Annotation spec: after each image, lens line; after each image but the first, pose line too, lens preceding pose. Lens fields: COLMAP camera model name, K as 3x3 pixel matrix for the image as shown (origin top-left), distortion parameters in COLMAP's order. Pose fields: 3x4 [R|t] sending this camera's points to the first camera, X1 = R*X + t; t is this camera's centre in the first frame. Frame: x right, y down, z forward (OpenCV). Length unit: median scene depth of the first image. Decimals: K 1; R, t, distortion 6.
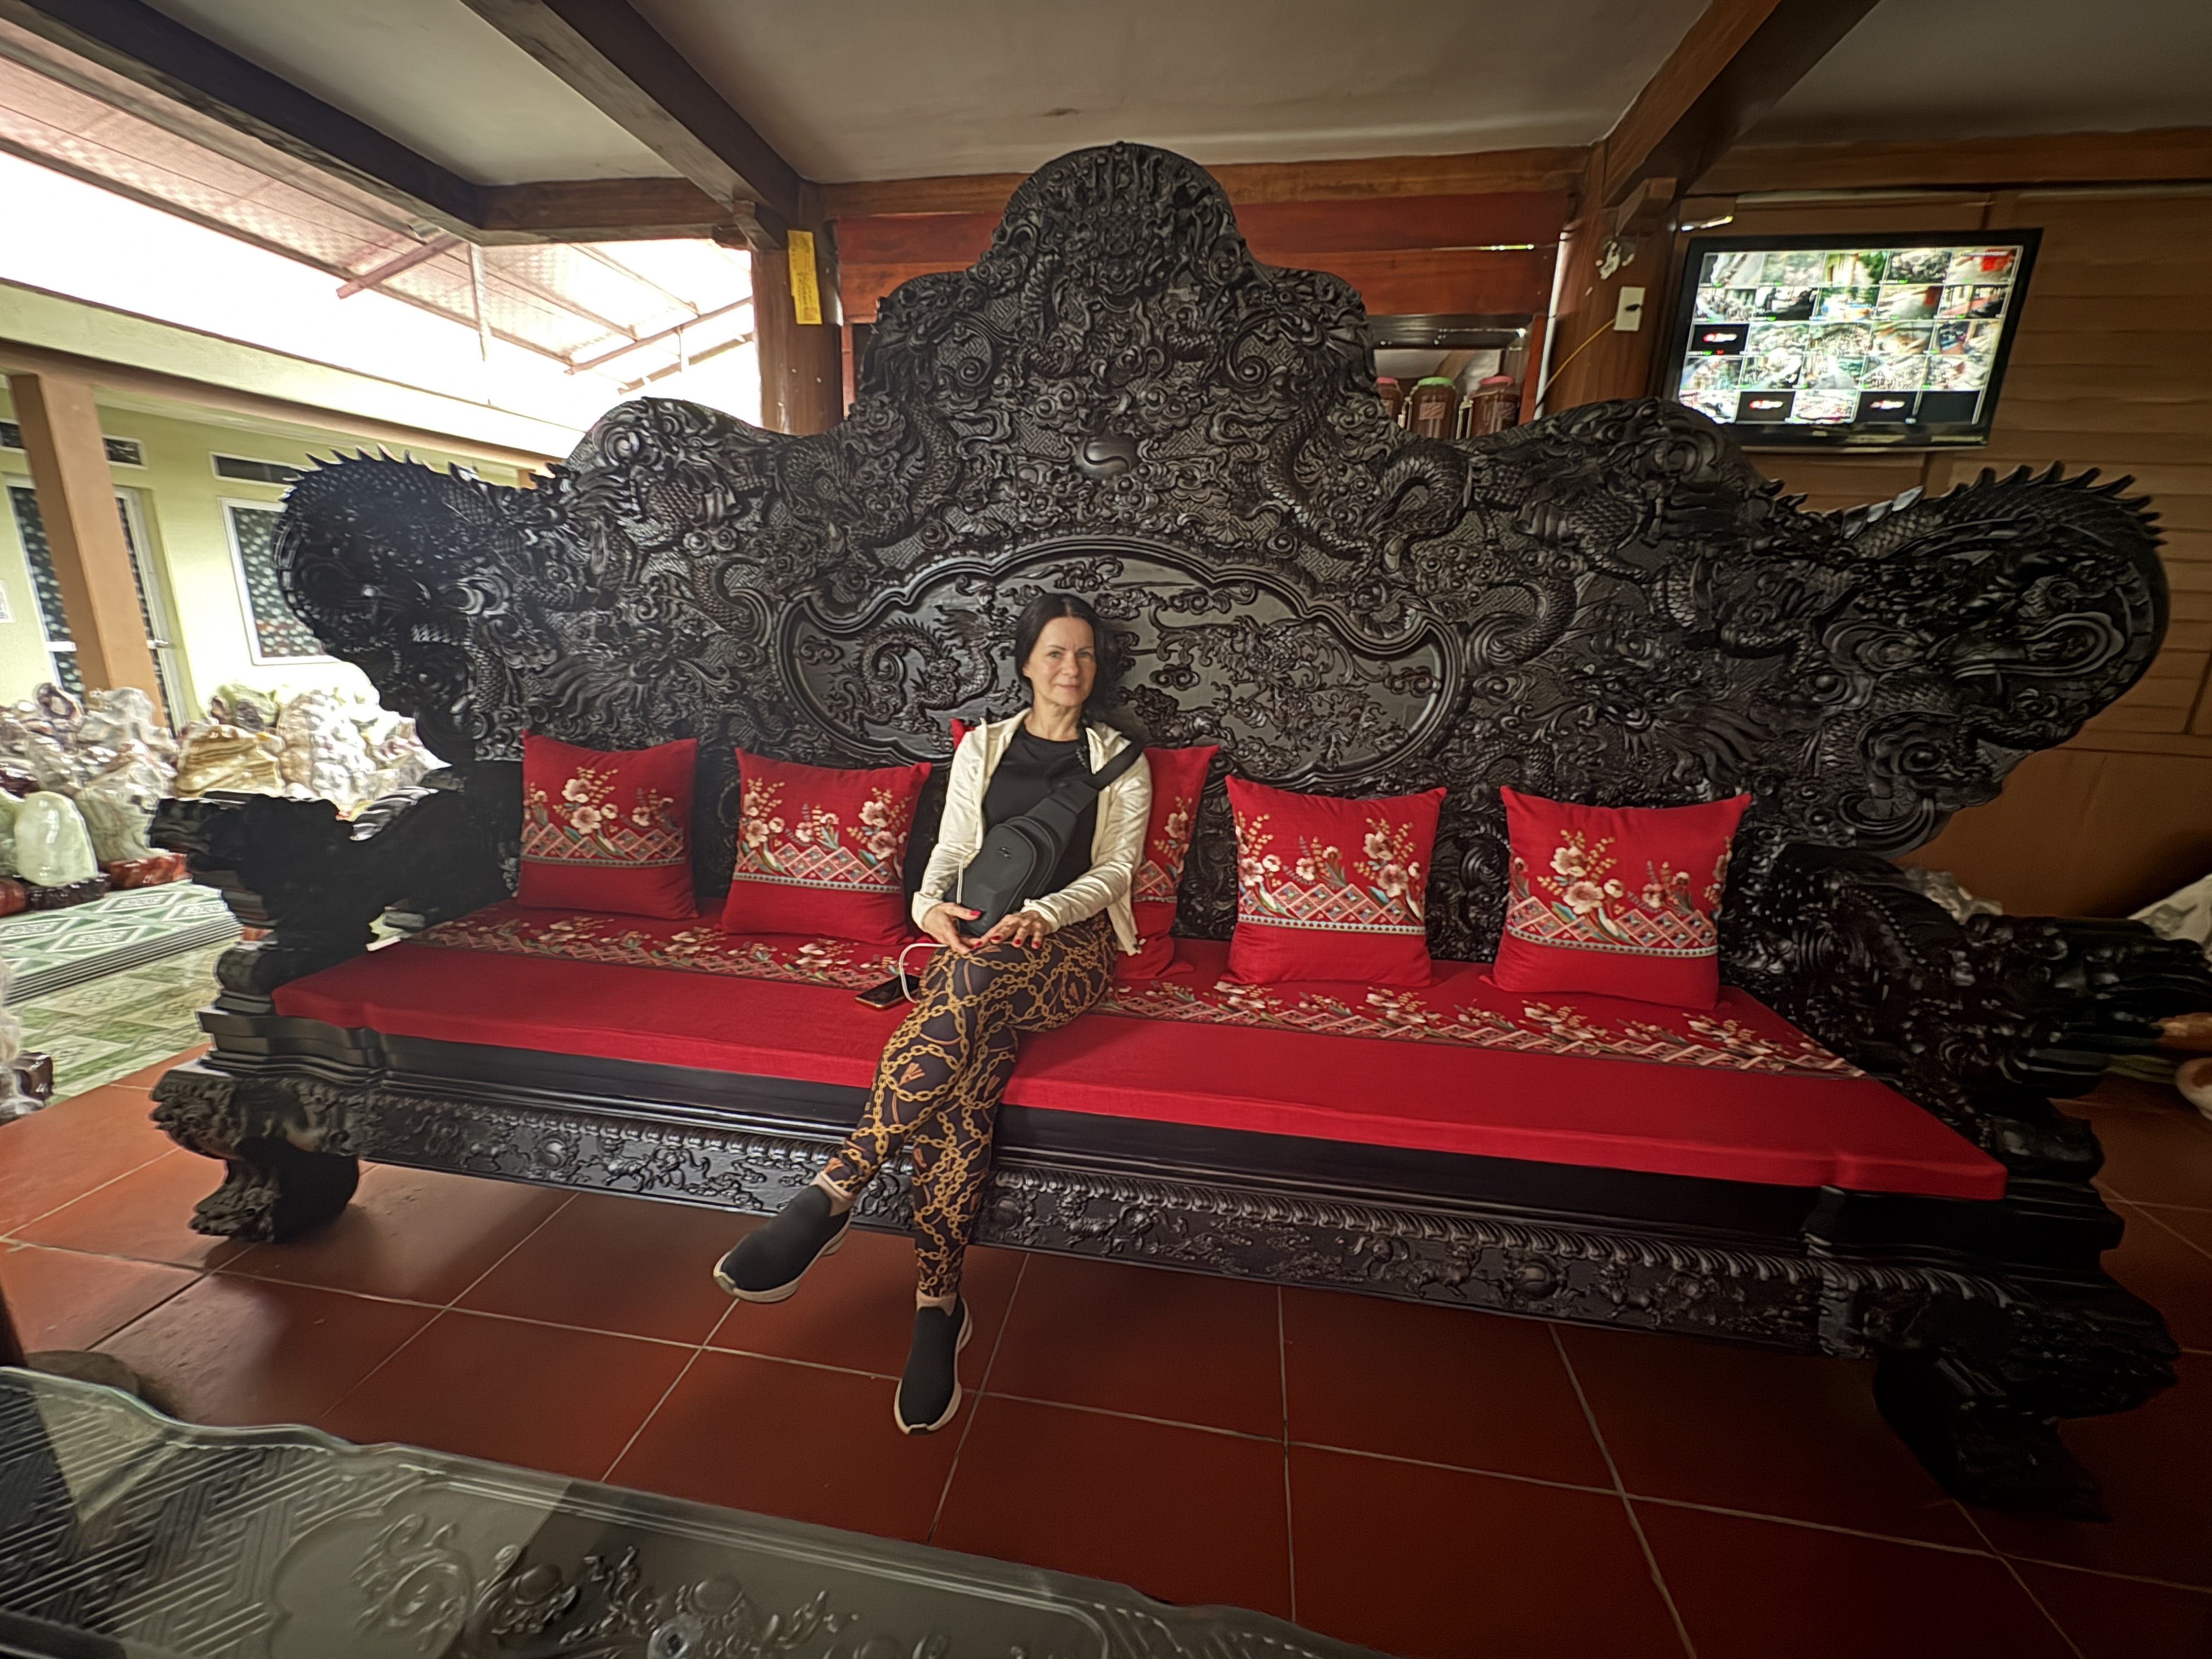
lens RADIAL K [[862.4, 0, 1098.3], [0, 862.4, 832.2], [0, 0, 1]] dist [-0.001038, -0.000046]
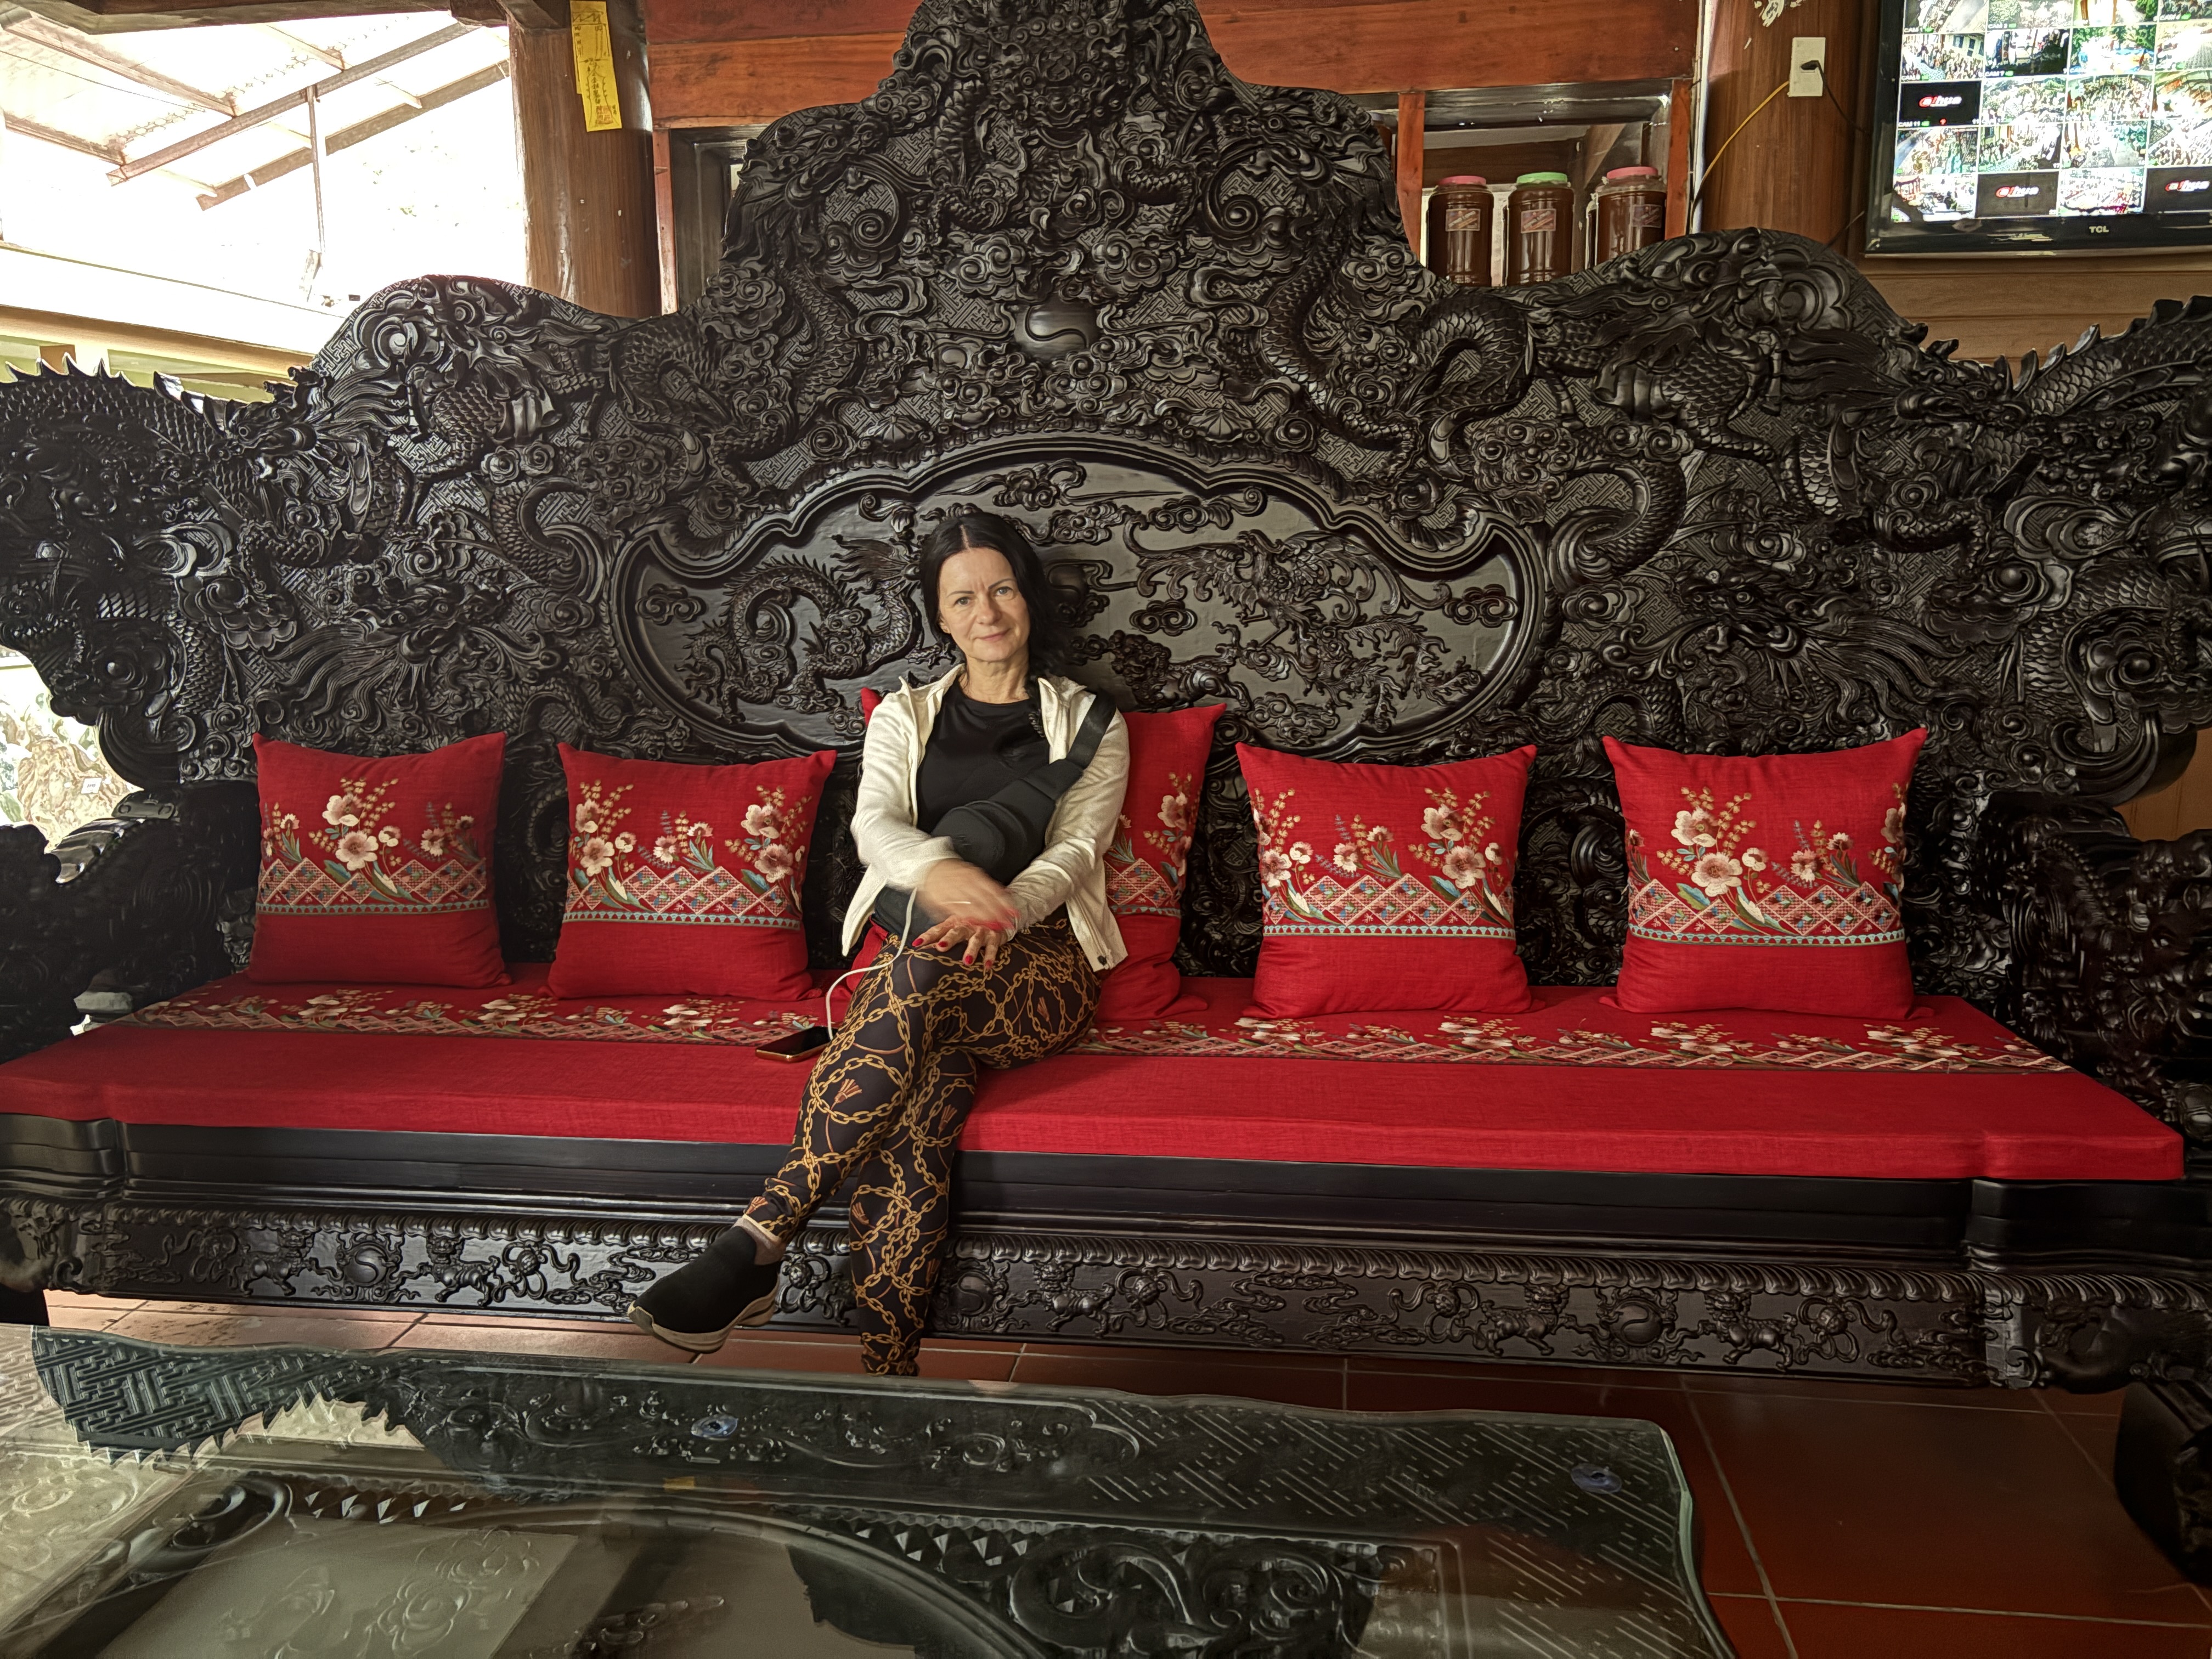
lens RADIAL K [[1707.7, 0, 1106.0], [0, 1707.7, 829.5], [0, 0, 1]] dist [0.052949, -0.068995]
pose [[0.998817, -0.048213, 0.006329, 0.022700], [0.048575, 0.995259, -0.084256, 0.126246], [-0.002237, 0.084464, 0.996424, -0.455263]]
